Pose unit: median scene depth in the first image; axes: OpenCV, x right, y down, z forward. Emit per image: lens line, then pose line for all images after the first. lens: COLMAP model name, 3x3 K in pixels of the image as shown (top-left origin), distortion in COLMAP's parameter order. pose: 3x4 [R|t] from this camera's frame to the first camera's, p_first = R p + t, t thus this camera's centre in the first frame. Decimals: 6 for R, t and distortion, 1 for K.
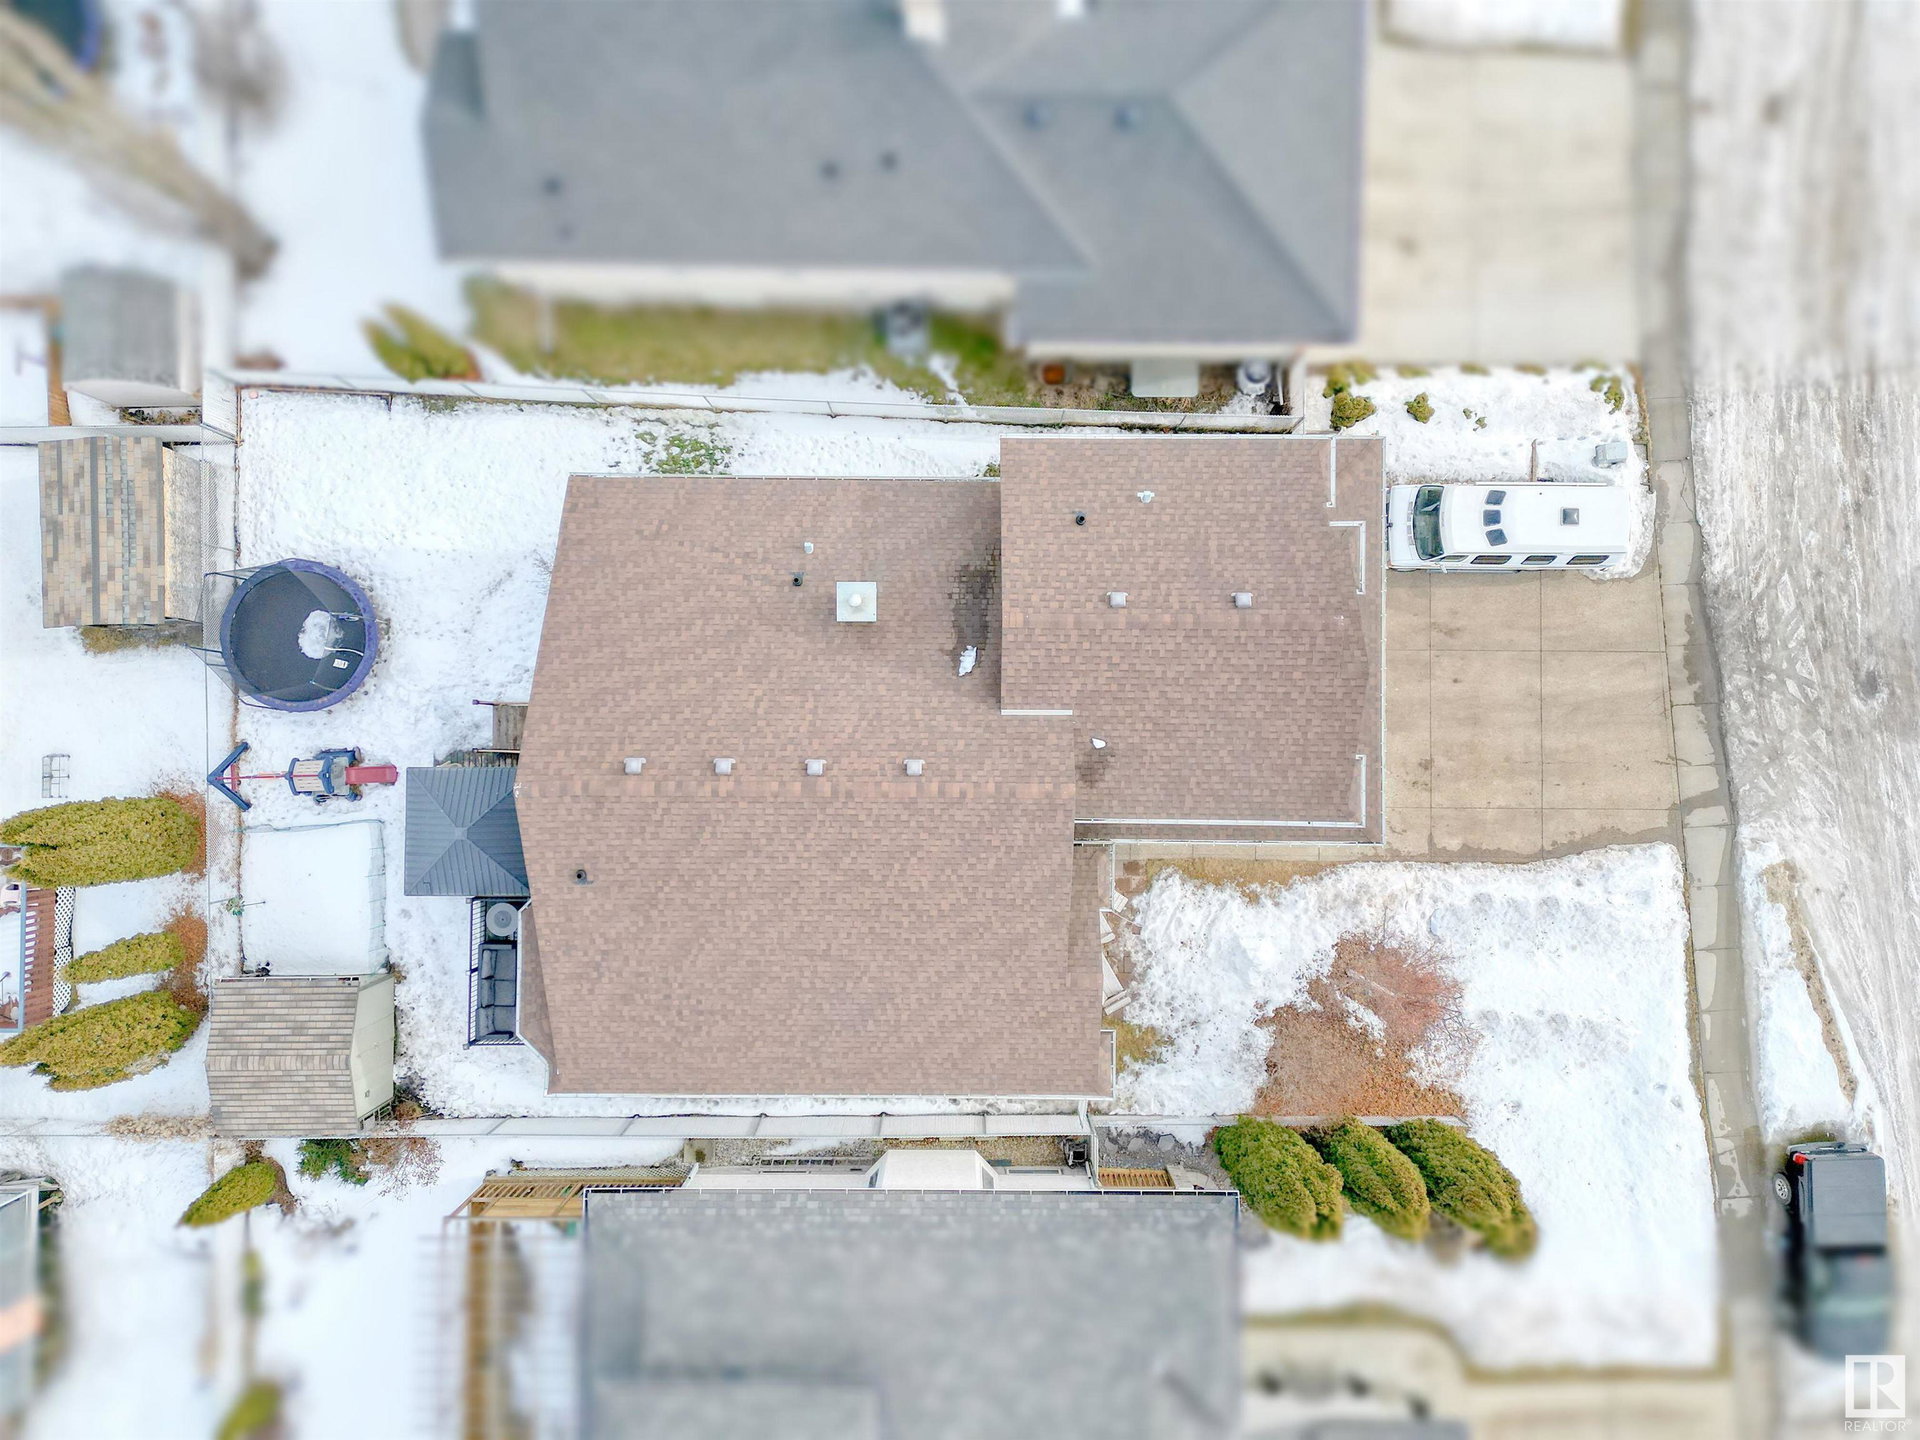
lens RADIAL K [[1331.2, 0, 961.4], [0, 1331.2, 717.8], [0, 0, 1]] dist [0.090284, -0.091299]
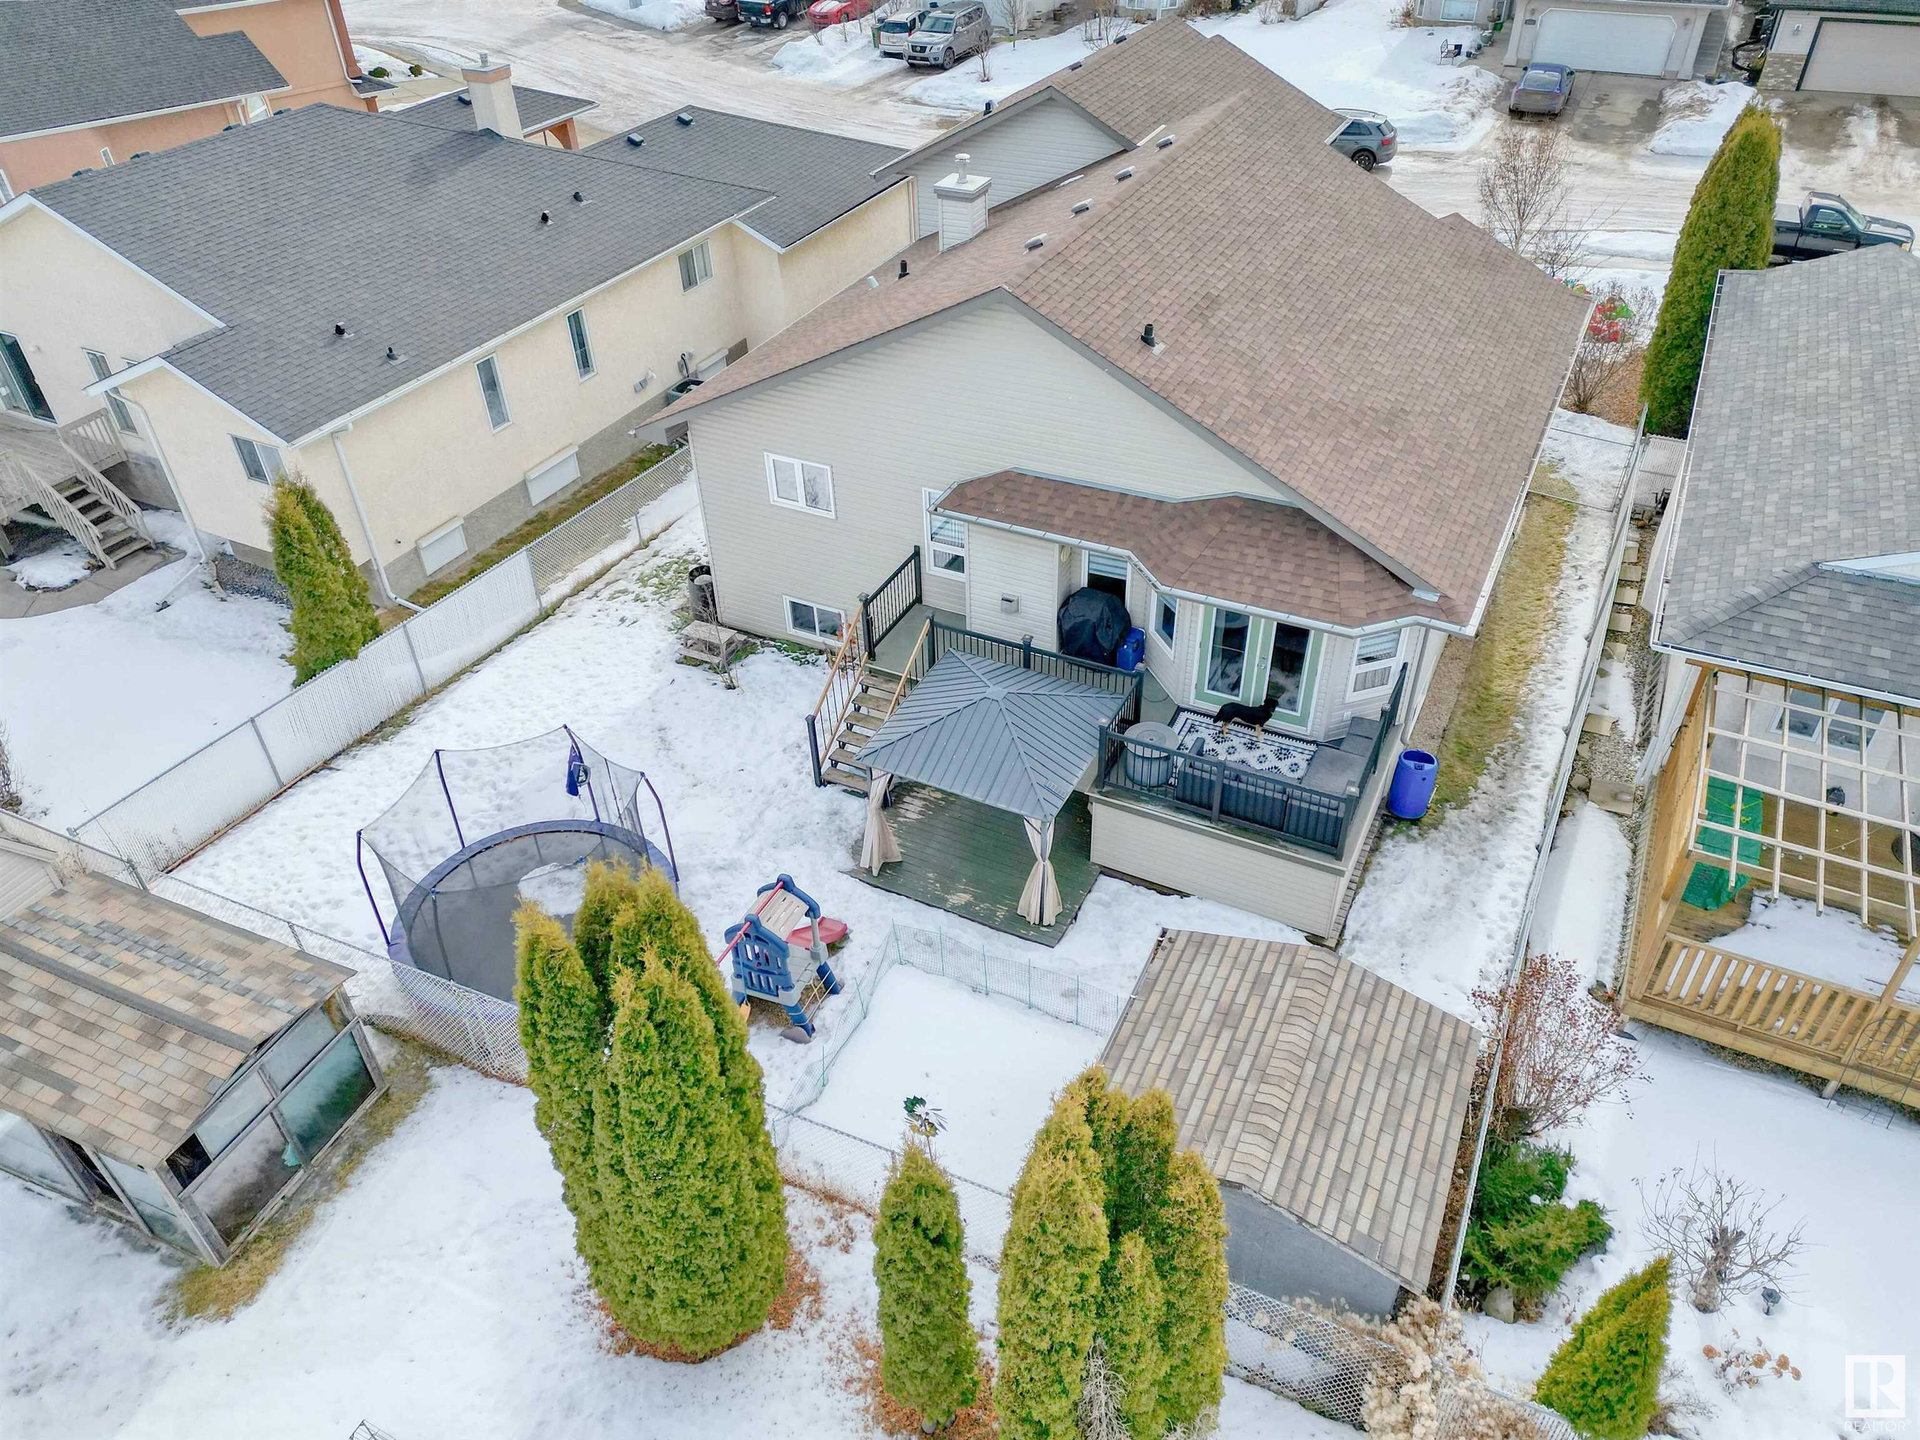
lens RADIAL K [[1345.2, 0, 962.9], [0, 1345.2, 718.9], [0, 0, 1]] dist [0.092661, -0.092861]
pose [[0.439019, -0.559860, 0.702723, -0.748862], [0.898434, 0.265843, -0.349491, 0.265460], [0.008852, 0.784783, 0.619707, 0.588040]]
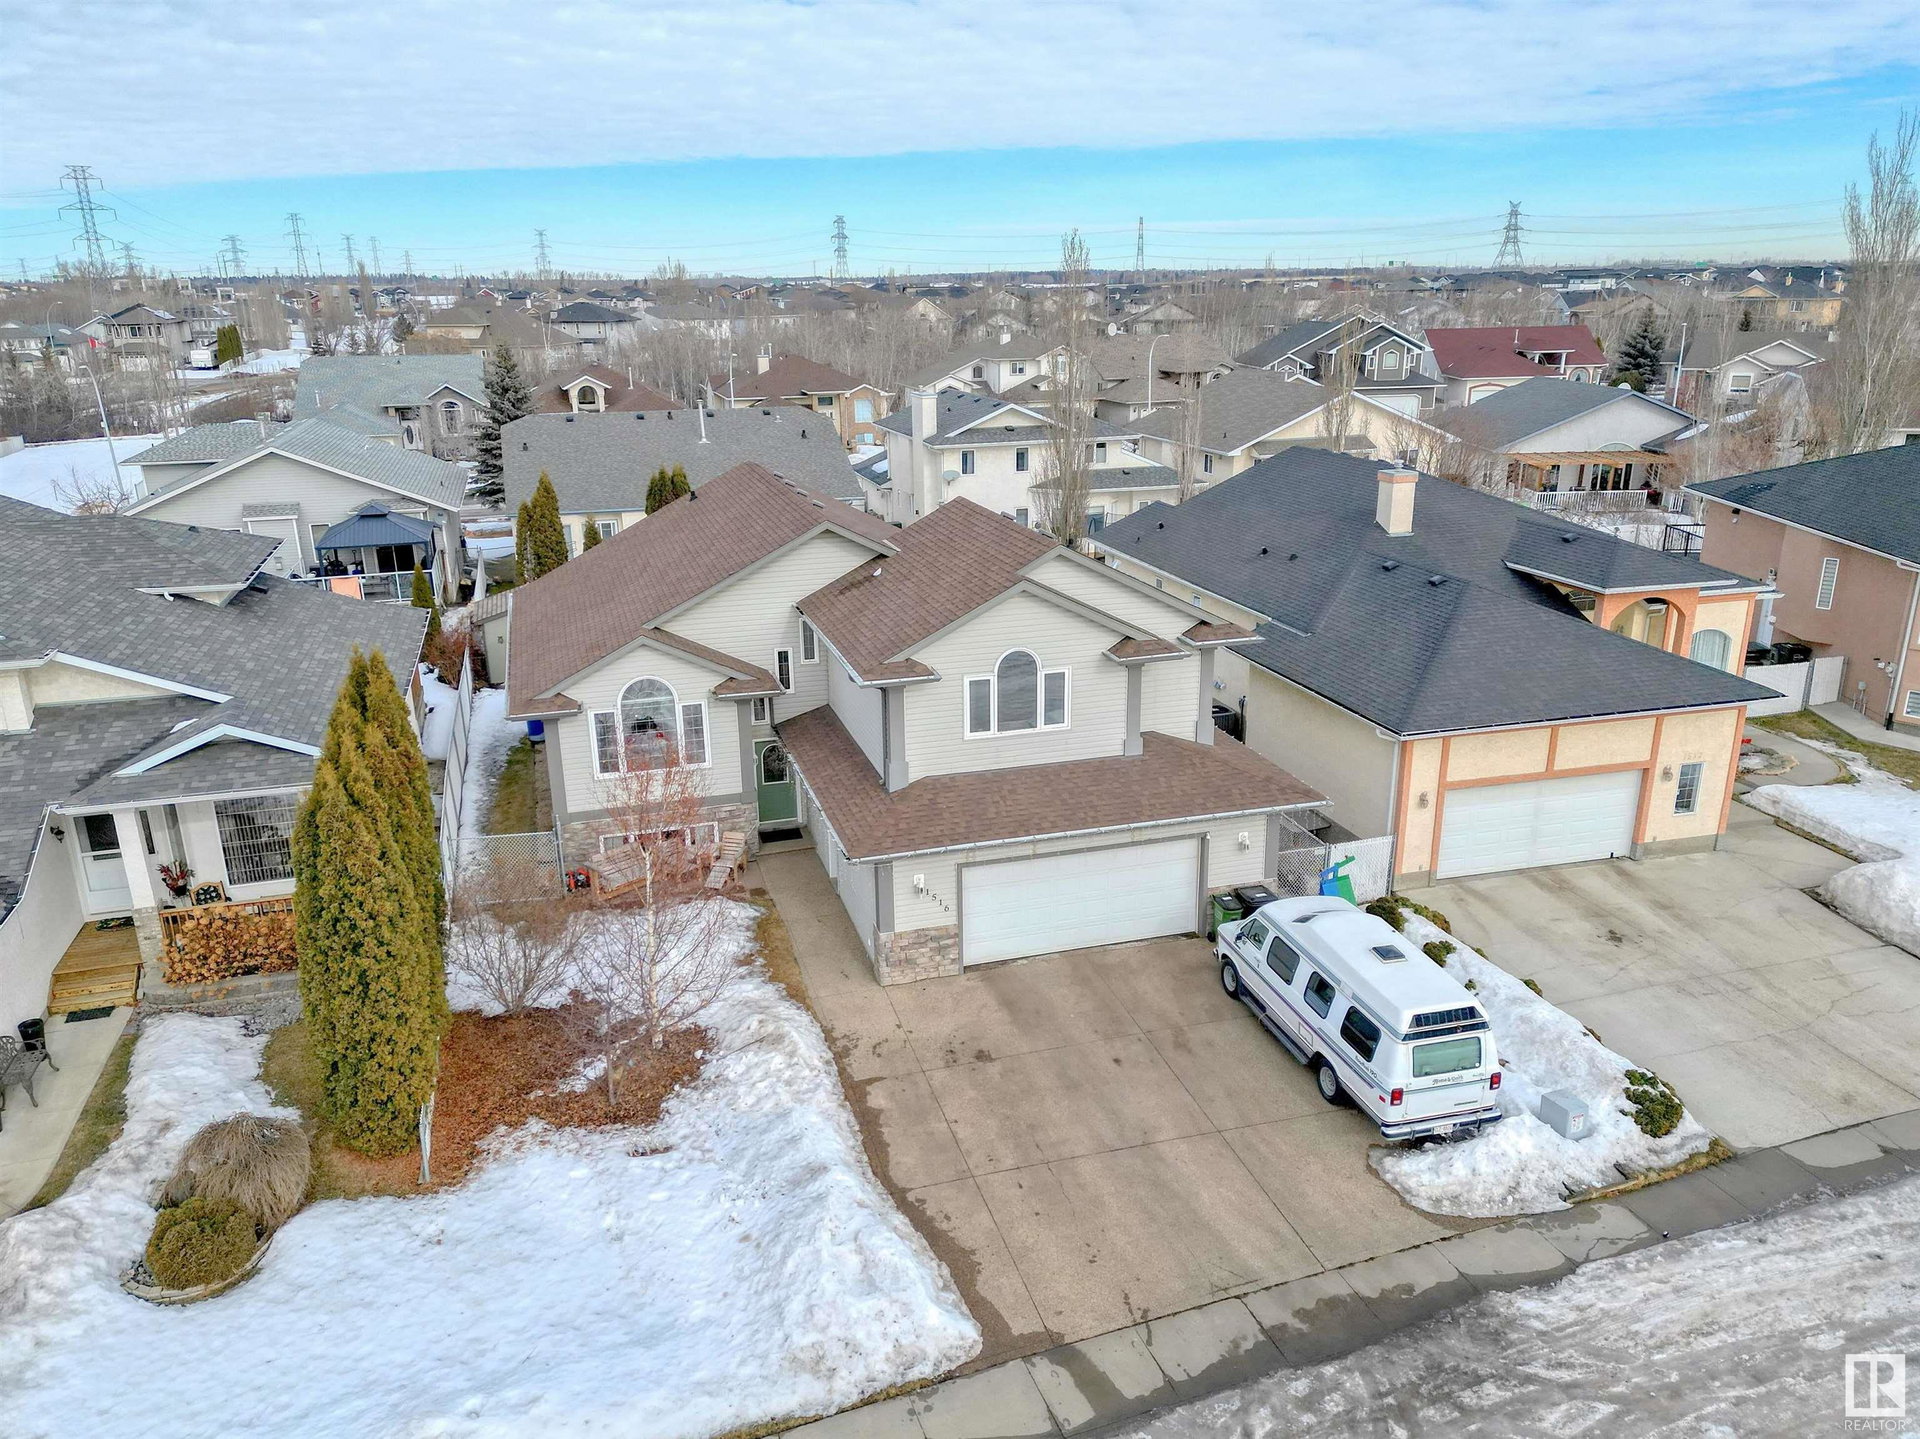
lens RADIAL K [[1401.9, 0, 961.4], [0, 1401.9, 716.8], [0, 0, 1]] dist [0.099239, -0.096989]
pose [[0.293225, 0.277689, -0.914827, 0.960466], [-0.955607, 0.114033, -0.271682, 0.221969], [0.028877, 0.953879, 0.298799, 0.643084]]
